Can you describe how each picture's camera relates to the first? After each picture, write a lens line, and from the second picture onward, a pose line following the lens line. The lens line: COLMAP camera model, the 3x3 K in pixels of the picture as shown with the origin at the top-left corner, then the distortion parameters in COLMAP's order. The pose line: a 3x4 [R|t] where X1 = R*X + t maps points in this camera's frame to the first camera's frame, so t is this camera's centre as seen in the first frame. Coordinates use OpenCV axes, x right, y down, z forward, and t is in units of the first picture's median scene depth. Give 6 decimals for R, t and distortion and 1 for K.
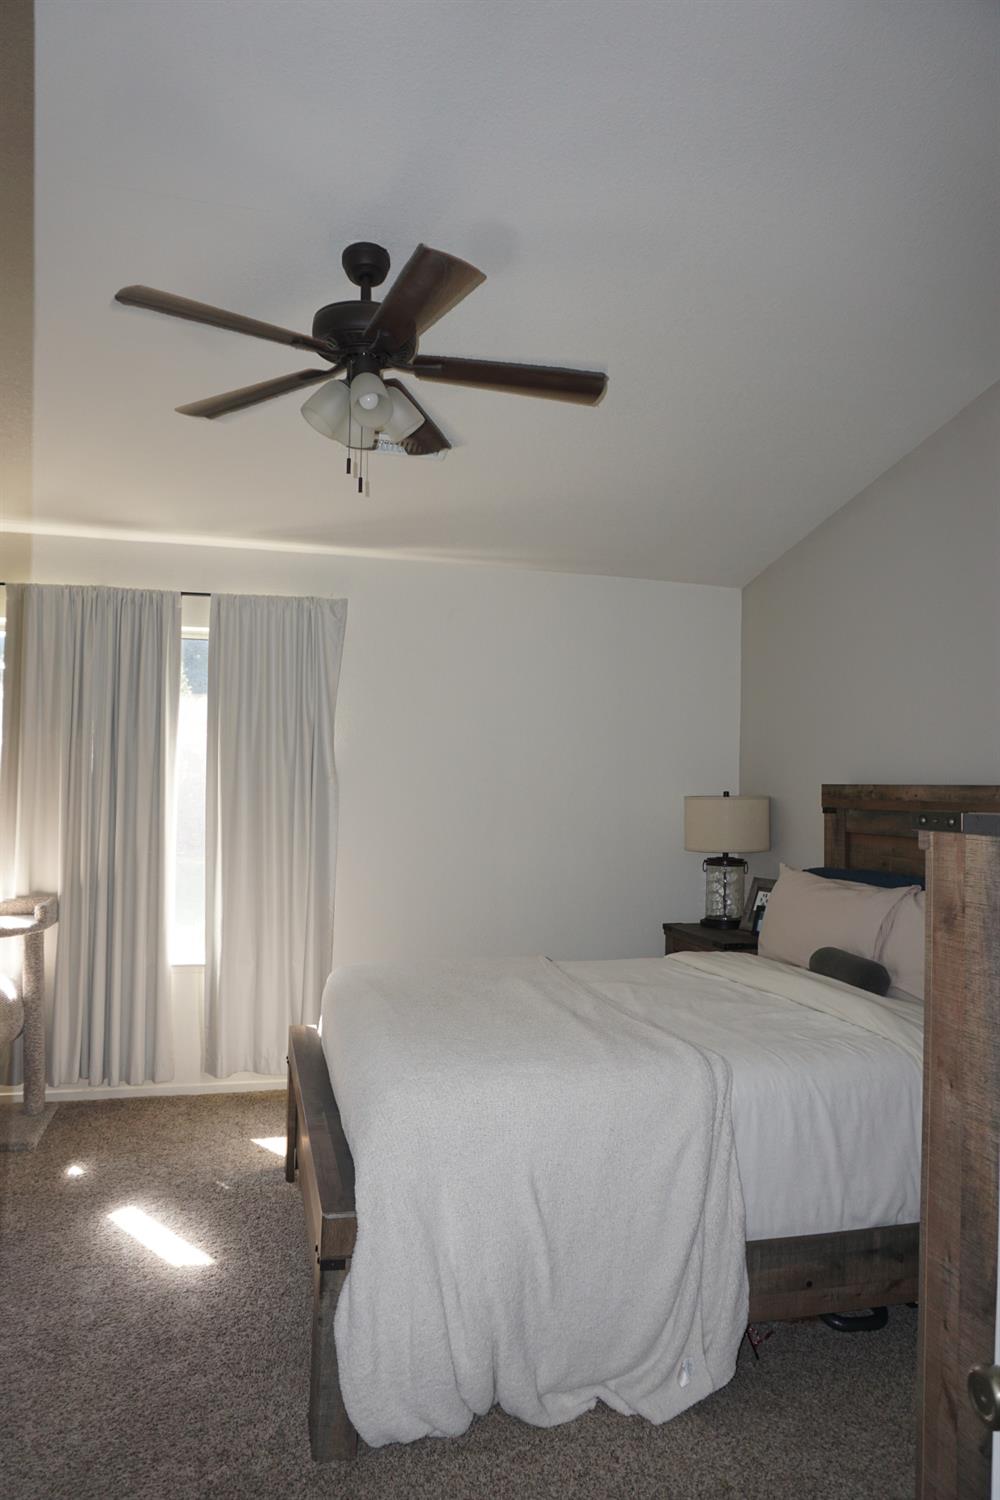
lens RADIAL K [[1017.7, 0, 499.1], [0, 1017.7, 748.0], [0, 0, 1]] dist [-0.033562, 0.033464]
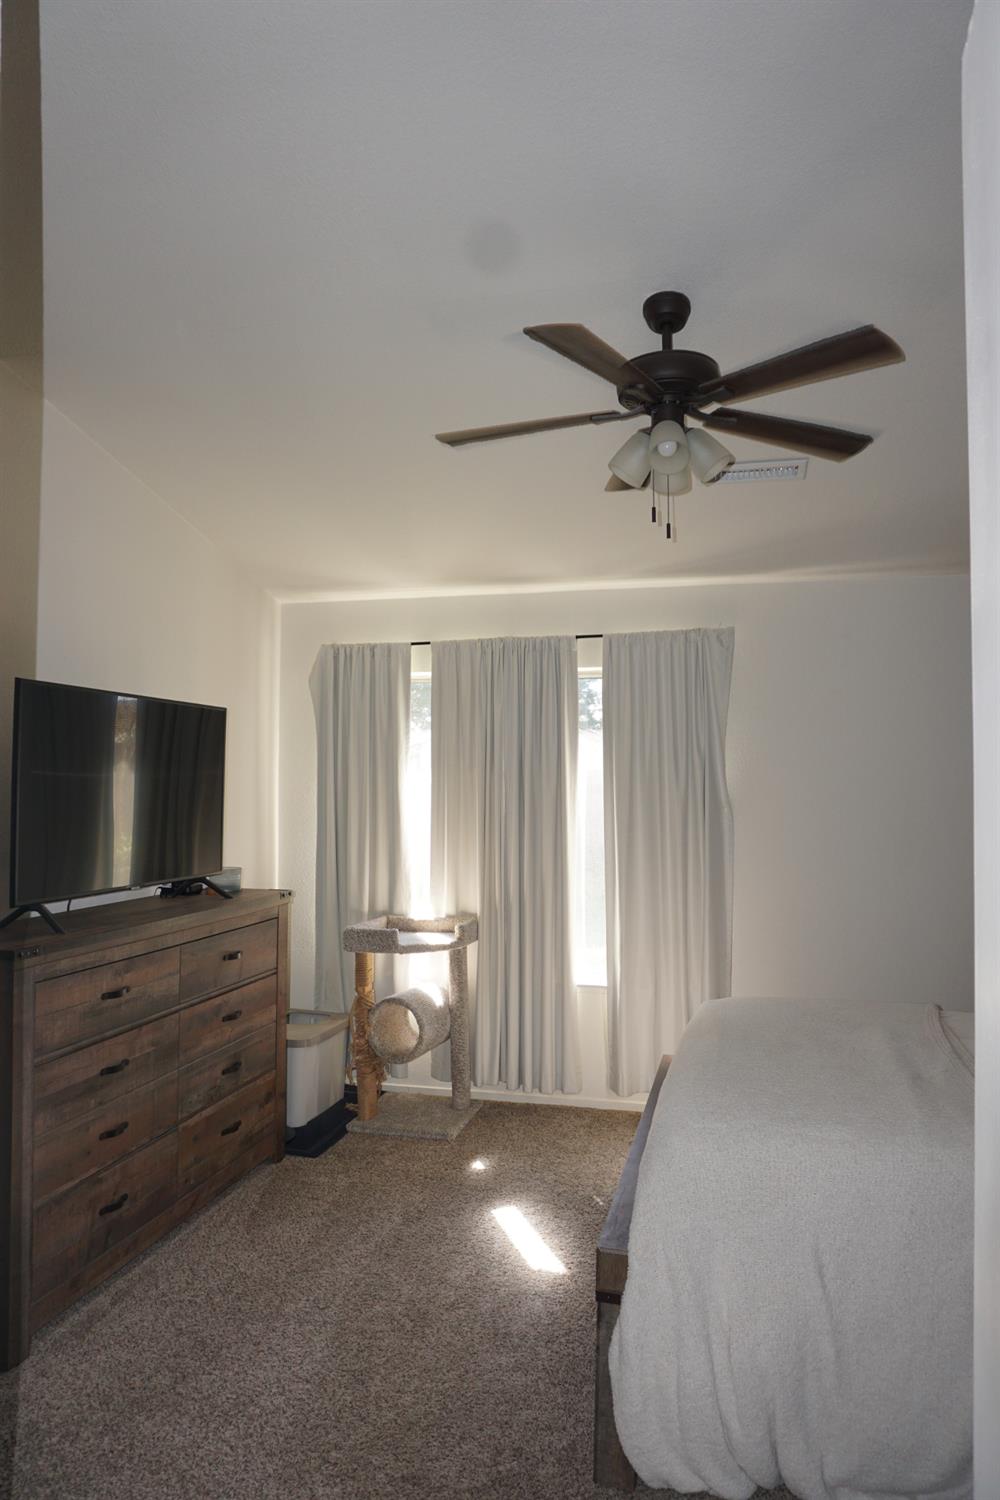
lens RADIAL K [[1017.7, 0, 496.4], [0, 1017.7, 752.7], [0, 0, 1]] dist [-0.033562, 0.033464]
pose [[0.882331, -0.034898, -0.469334, 0.153238], [0.031550, 0.999390, -0.014998, -0.023203], [0.469571, -0.001575, 0.882893, 0.018793]]
